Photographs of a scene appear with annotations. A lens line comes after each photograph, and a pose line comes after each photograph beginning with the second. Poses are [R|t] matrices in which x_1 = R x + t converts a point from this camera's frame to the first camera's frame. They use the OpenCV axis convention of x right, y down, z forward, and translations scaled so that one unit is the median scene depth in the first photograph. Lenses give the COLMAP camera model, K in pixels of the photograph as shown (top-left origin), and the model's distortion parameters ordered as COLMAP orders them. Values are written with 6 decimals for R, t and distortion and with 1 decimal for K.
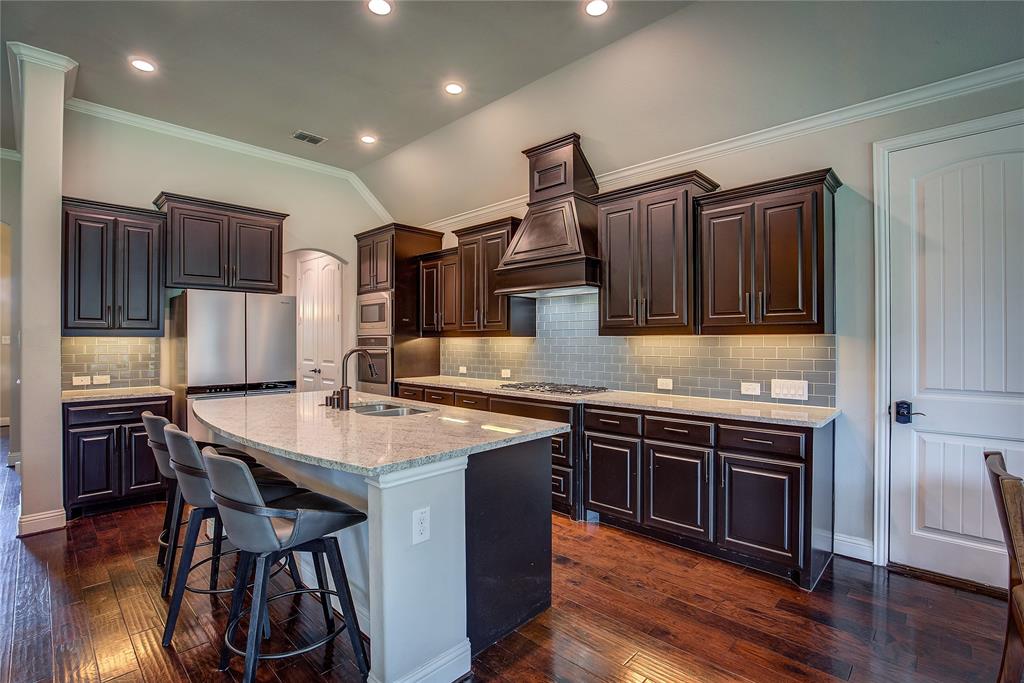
lens RADIAL K [[472.9, 0, 490.6], [0, 472.9, 337.6], [0, 0, 1]] dist [-0.031138, 0.003811]
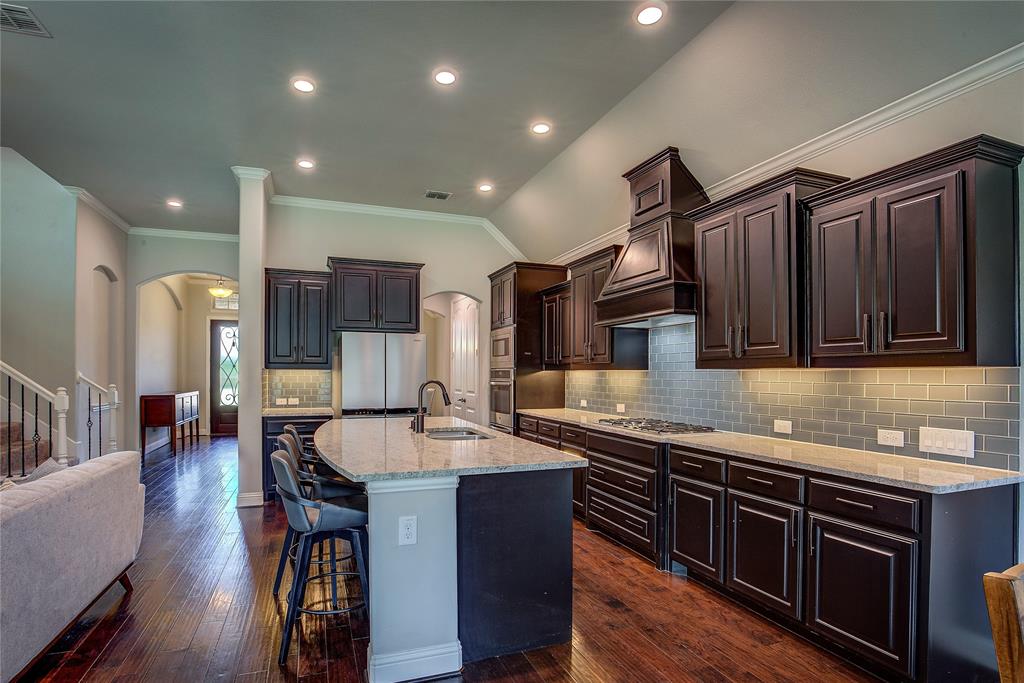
lens RADIAL K [[472.9, 0, 459.8], [0, 472.9, 371.0], [0, 0, 1]] dist [-0.031138, 0.003811]
pose [[0.890345, 0.002157, -0.455281, 0.250613], [-0.001610, 0.999997, 0.001588, -0.000442], [0.455283, -0.000681, 0.890346, 0.005890]]
